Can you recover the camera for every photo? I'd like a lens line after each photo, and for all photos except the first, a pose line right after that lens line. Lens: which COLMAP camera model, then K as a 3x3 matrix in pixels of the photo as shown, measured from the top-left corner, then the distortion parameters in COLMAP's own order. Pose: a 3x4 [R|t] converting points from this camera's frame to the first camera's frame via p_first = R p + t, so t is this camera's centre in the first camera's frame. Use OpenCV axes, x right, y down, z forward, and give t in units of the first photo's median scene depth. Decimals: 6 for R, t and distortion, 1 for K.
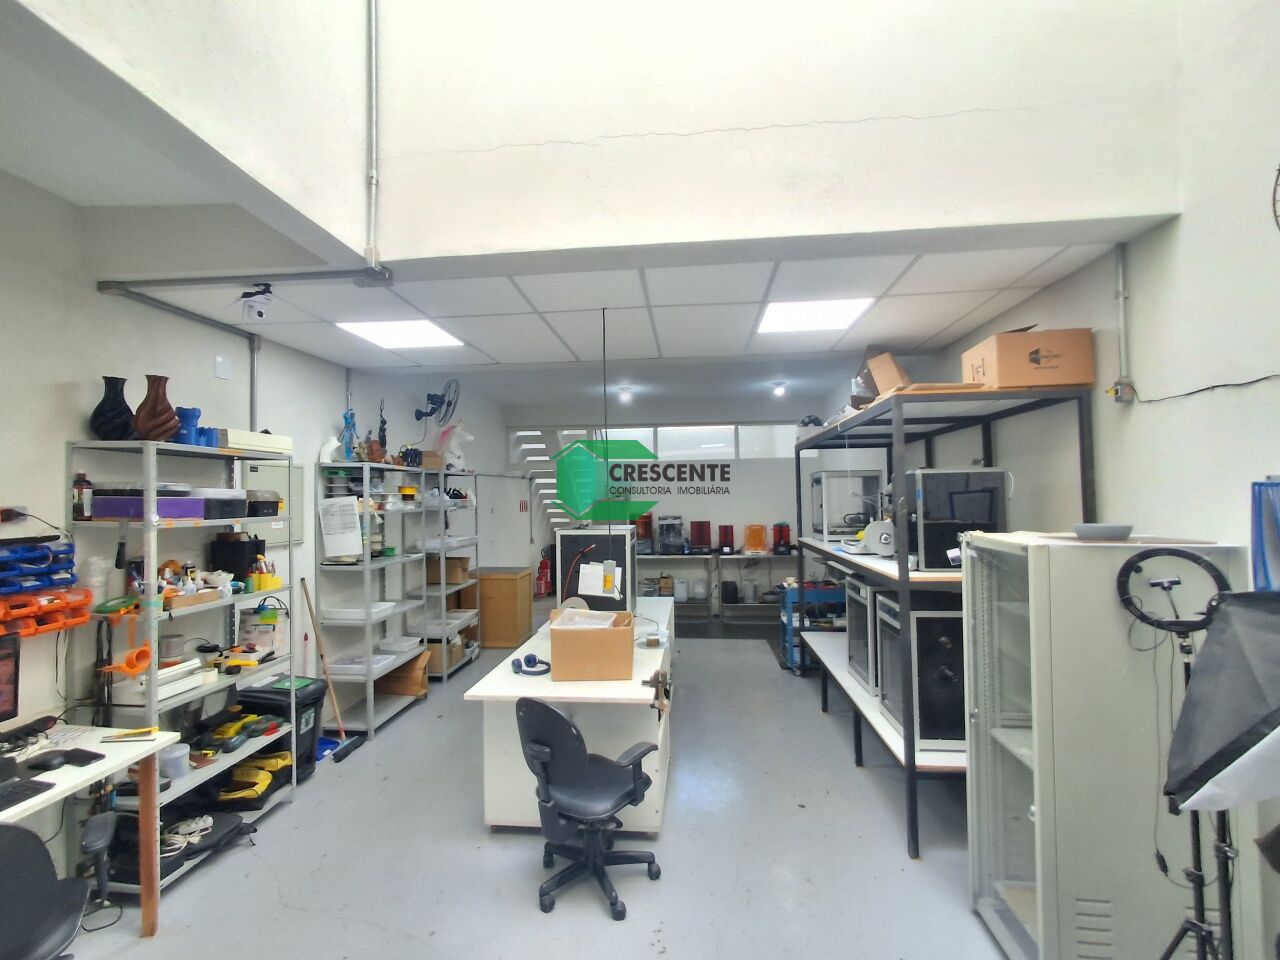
lens RADIAL K [[587.3, 0, 640.0], [0, 587.3, 480.0], [0, 0, 1]] dist [0.017043, -0.000083]
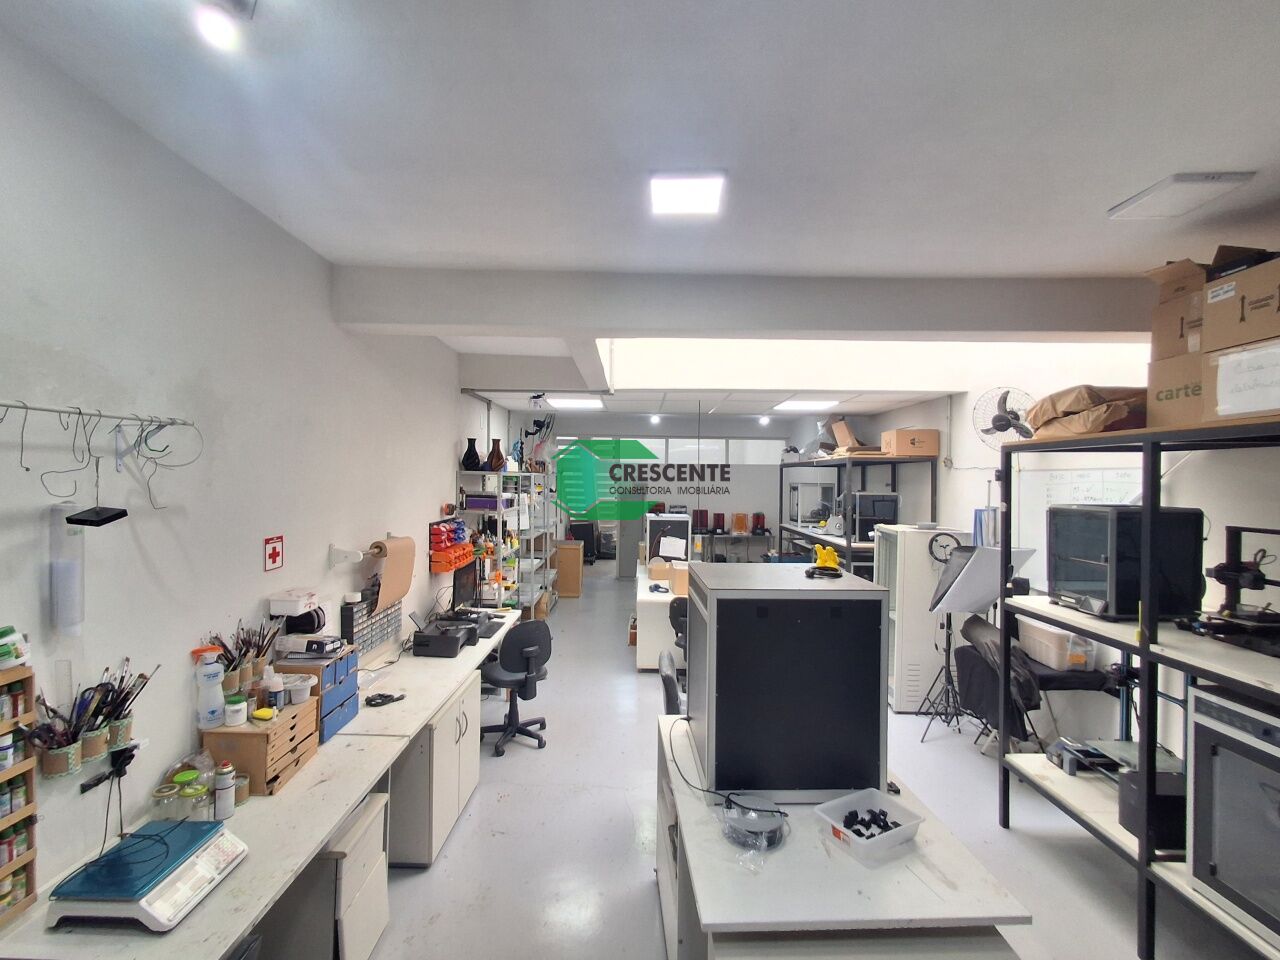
lens RADIAL K [[589.0, 0, 641.4], [0, 589.0, 486.1], [0, 0, 1]] dist [0.015858, -0.000653]
pose [[0.994665, 0.026363, 0.099732, -0.332195], [-0.030619, 0.998674, 0.041384, -0.072334], [-0.098509, -0.044217, 0.994153, -0.666580]]
